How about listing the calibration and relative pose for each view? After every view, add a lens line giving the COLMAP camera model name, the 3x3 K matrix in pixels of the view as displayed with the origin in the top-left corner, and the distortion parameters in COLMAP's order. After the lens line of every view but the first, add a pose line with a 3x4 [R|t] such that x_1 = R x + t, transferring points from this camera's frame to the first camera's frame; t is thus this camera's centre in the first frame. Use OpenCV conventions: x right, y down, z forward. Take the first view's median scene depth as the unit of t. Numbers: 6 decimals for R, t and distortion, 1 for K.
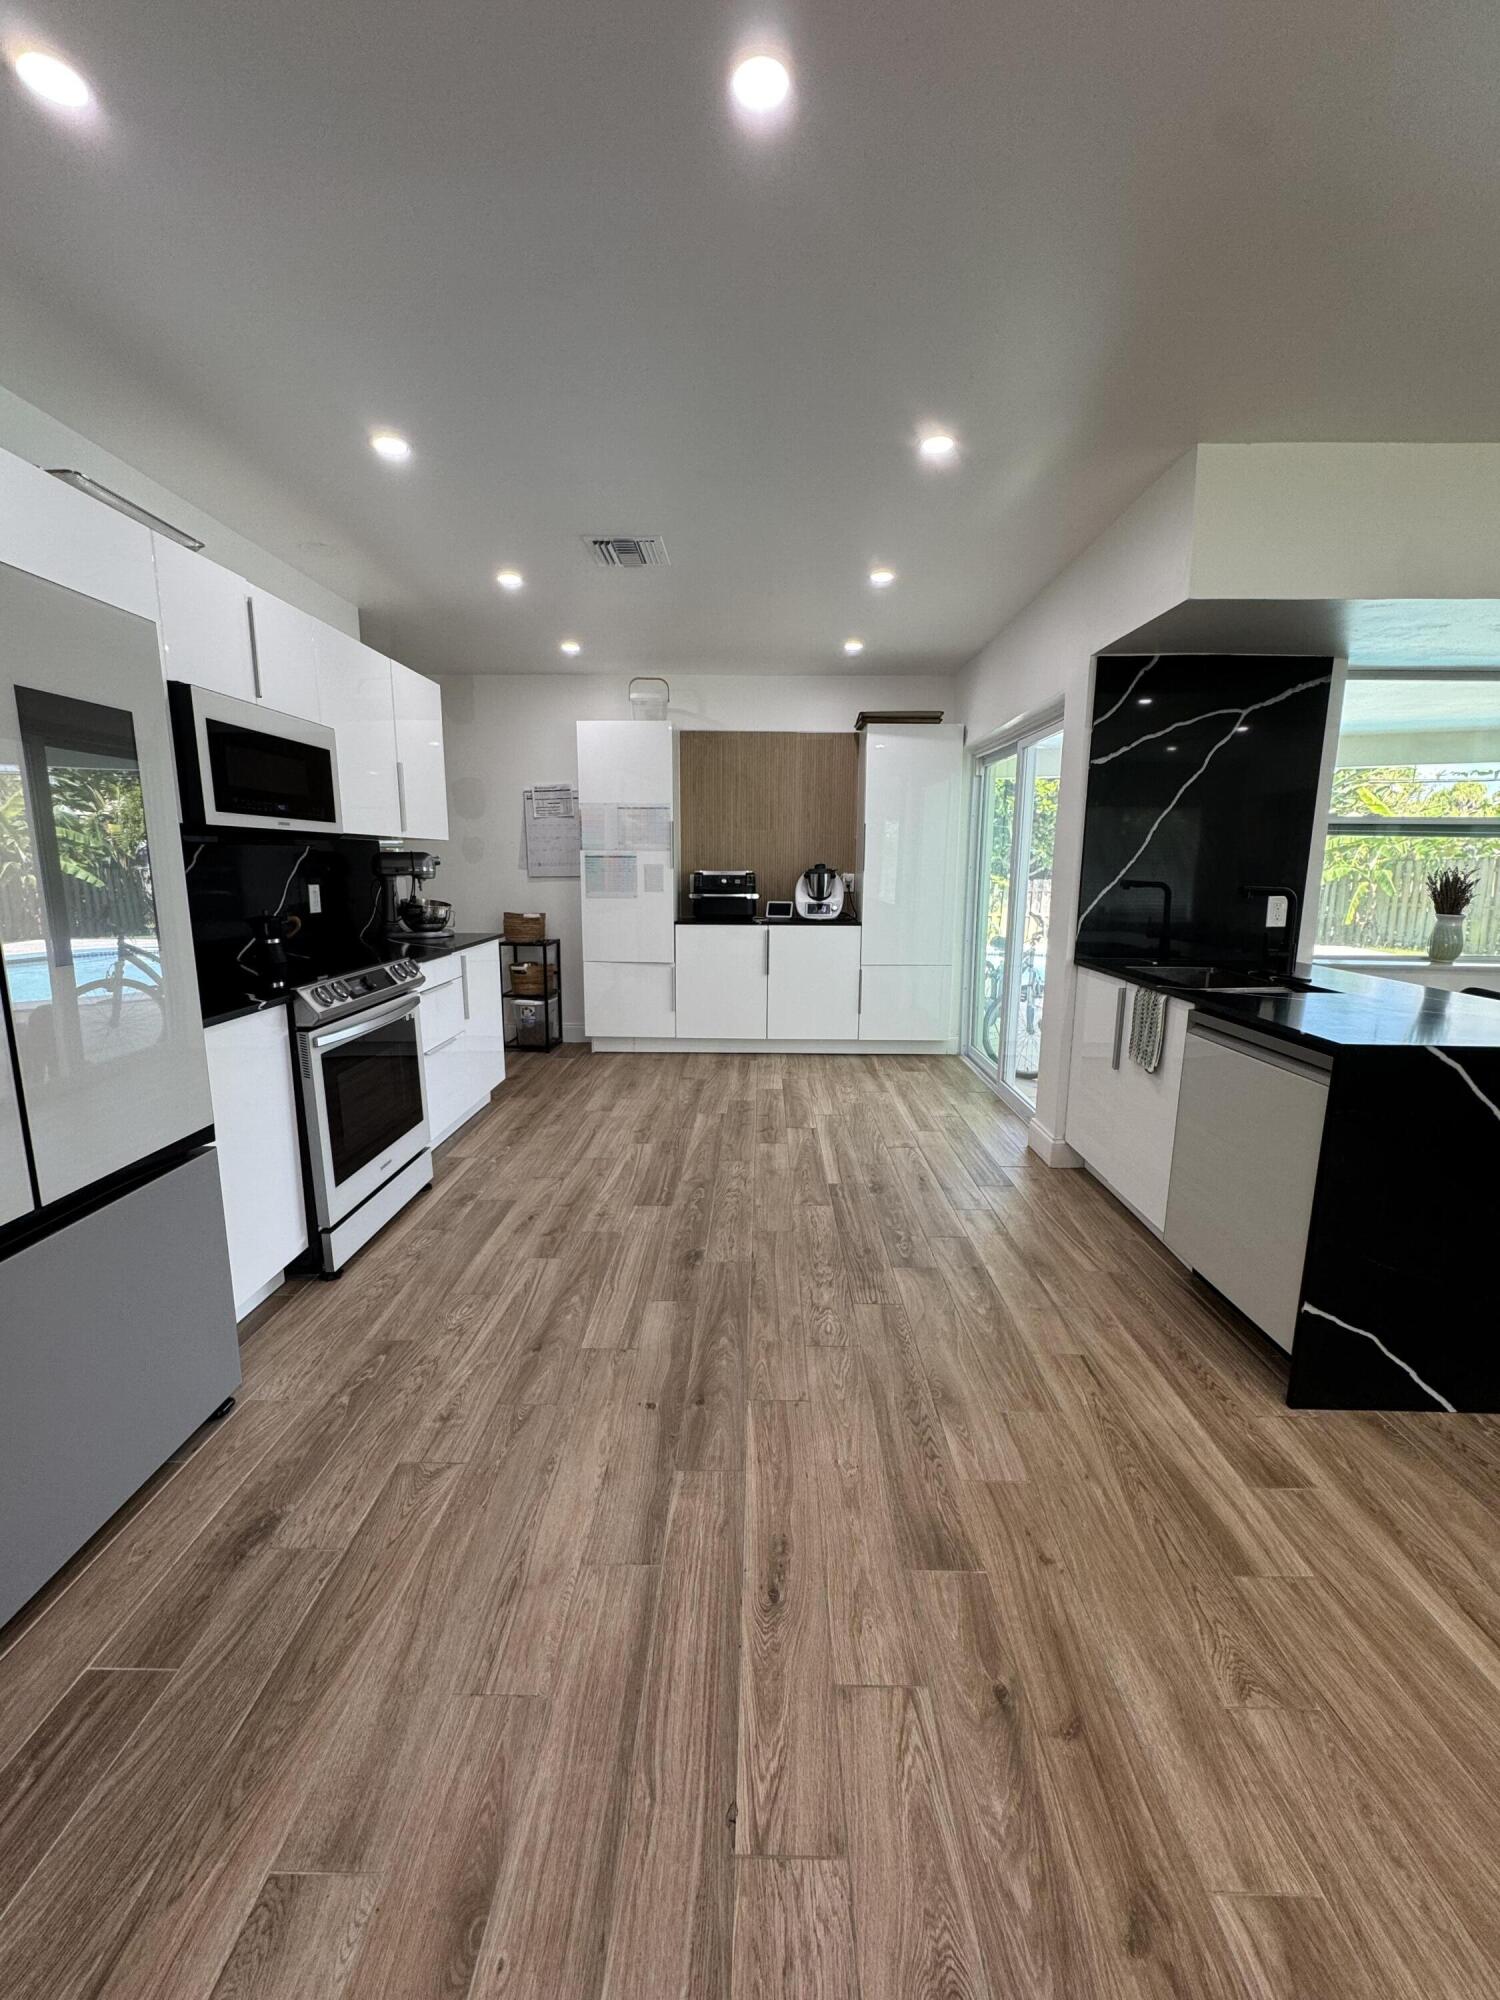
lens RADIAL K [[797.2, 0, 752.0], [0, 797.2, 1002.7], [0, 0, 1]] dist [-0.003613, 0.000947]
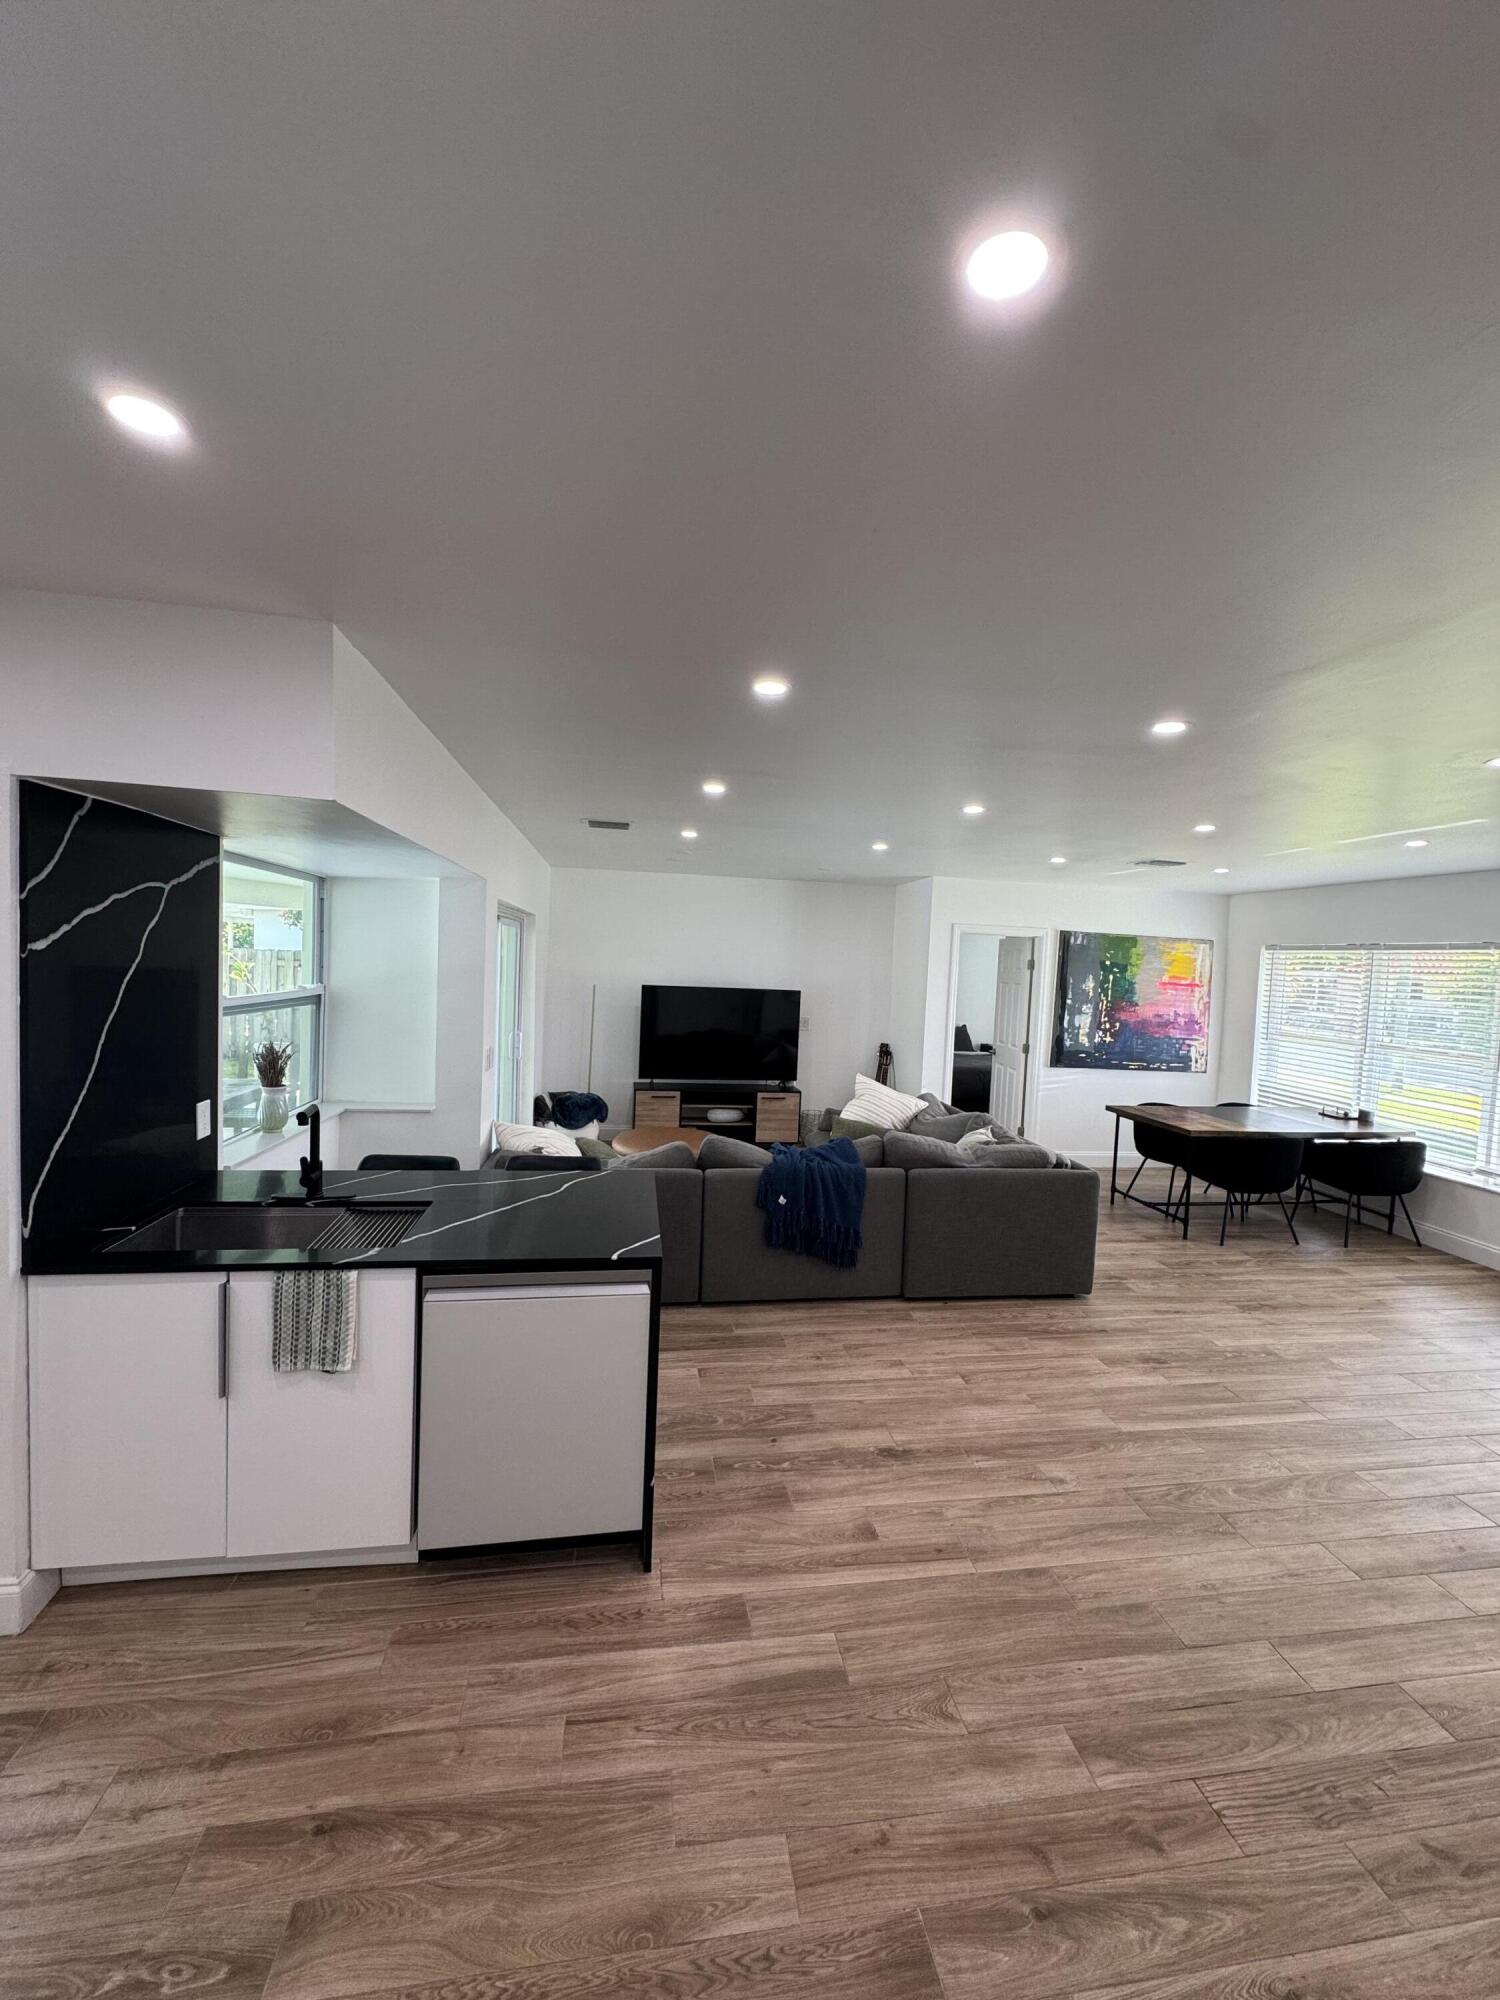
lens RADIAL K [[797.2, 0, 754.0], [0, 797.2, 997.6], [0, 0, 1]] dist [-0.003613, 0.000947]
pose [[-0.173053, -0.059450, 0.983117, -0.311510], [0.130612, 0.987975, 0.082734, -0.278260], [-0.976214, 0.142724, -0.163207, 0.648925]]
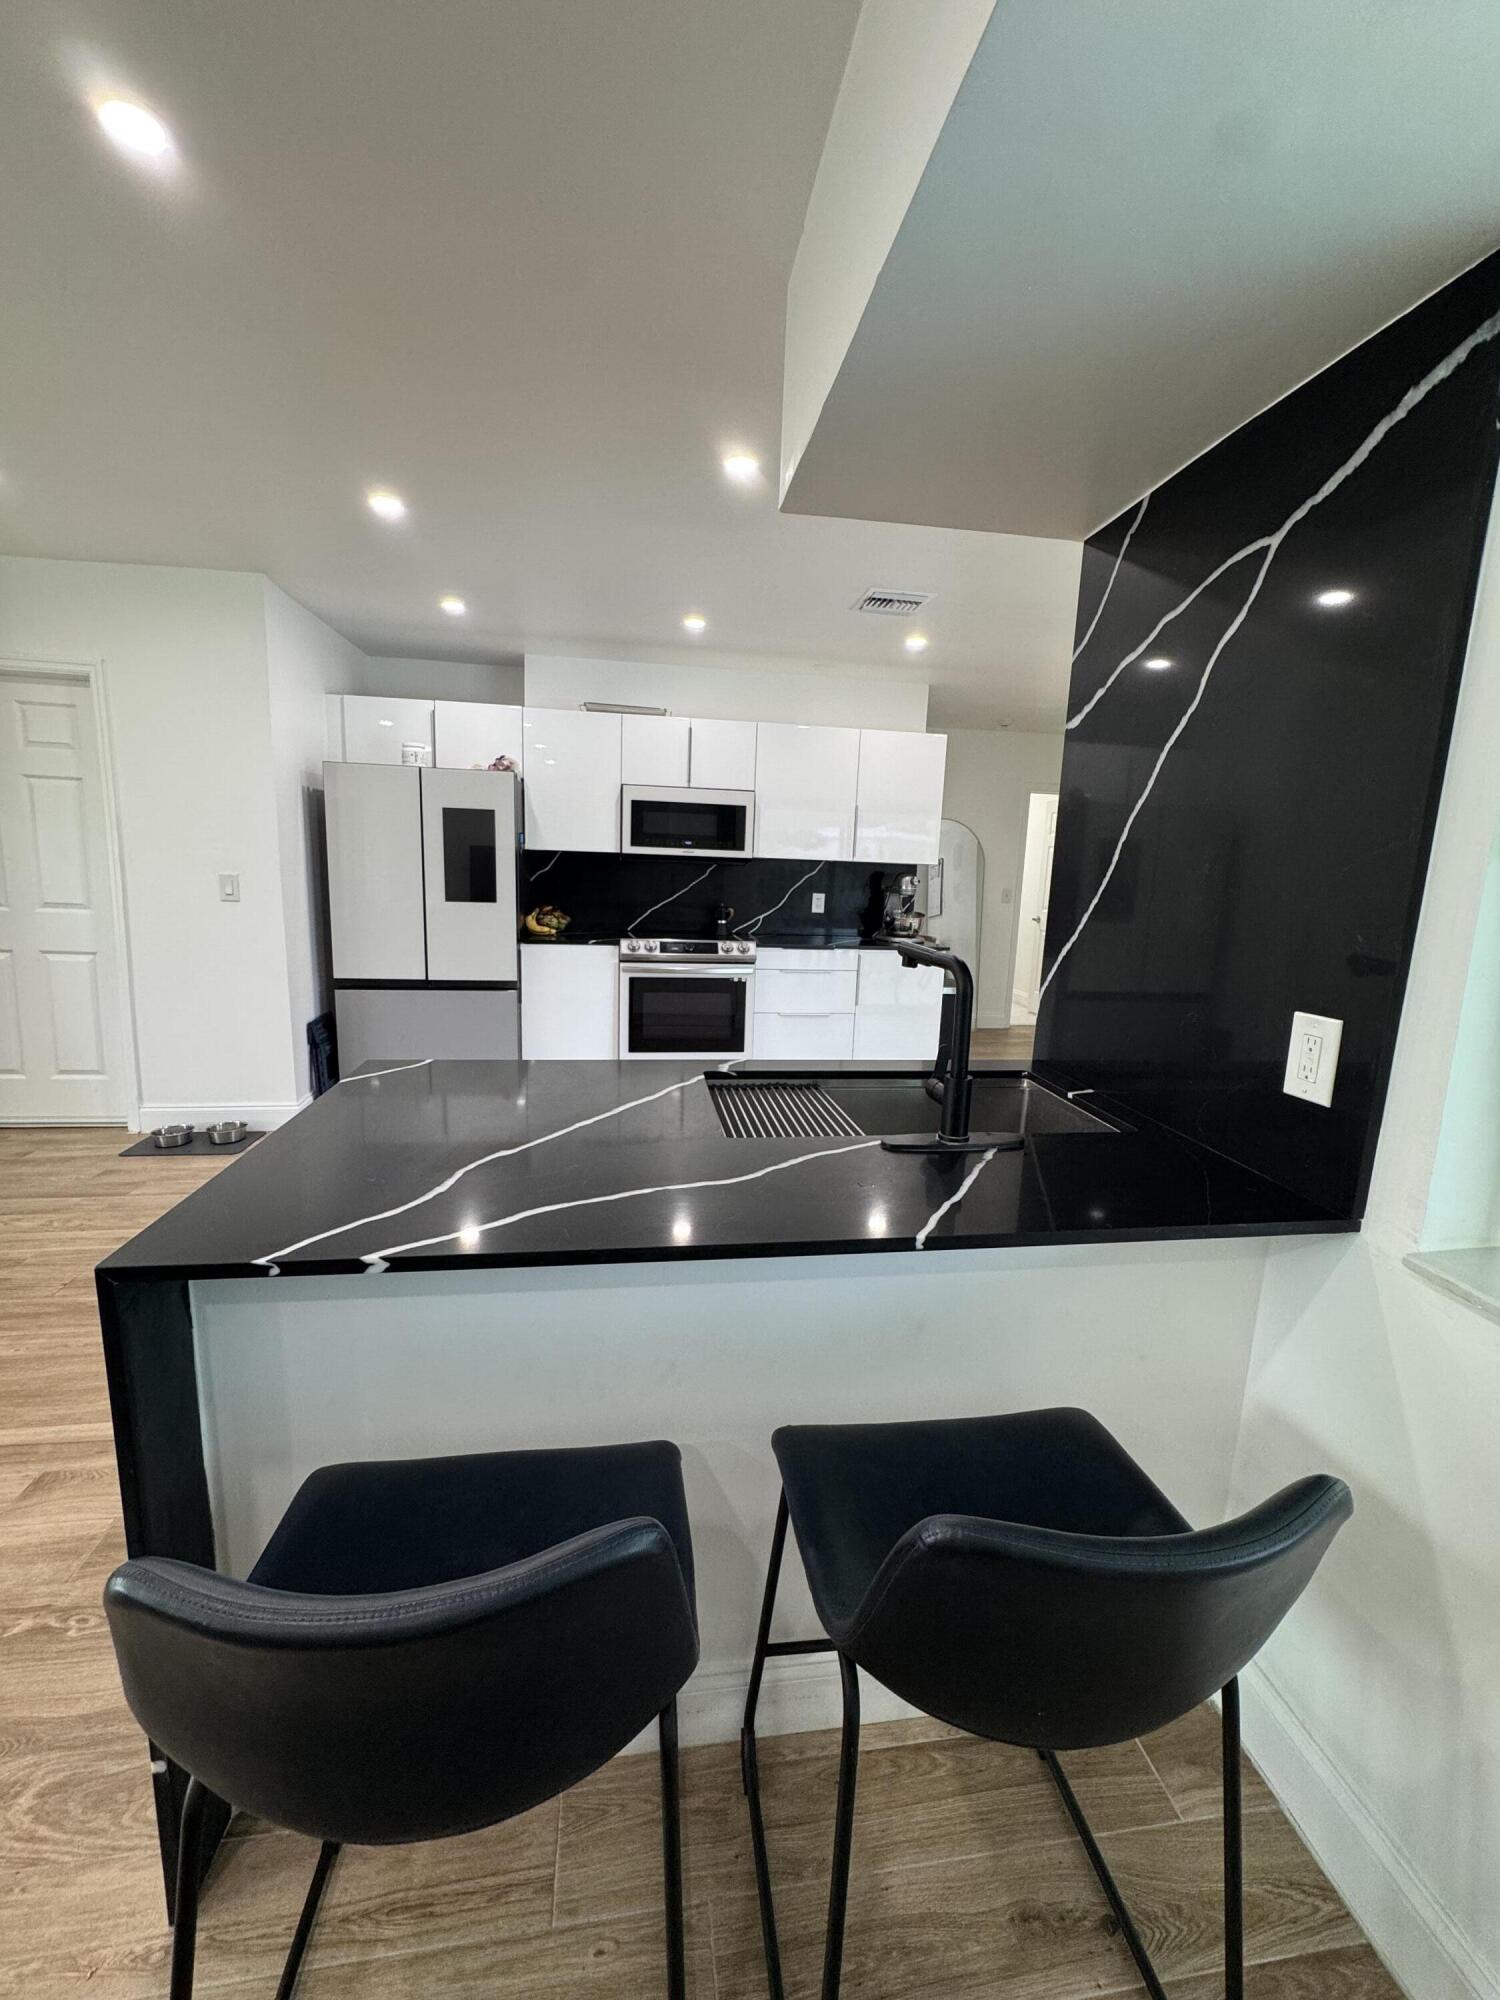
lens RADIAL K [[797.2, 0, 752.6], [0, 797.2, 1001.6], [0, 0, 1]] dist [-0.003613, 0.000947]
pose [[0.167502, 0.167704, -0.971503, 1.136672], [-0.207743, 0.969303, 0.131507, -0.157609], [0.963735, 0.179795, 0.197199, 0.807834]]
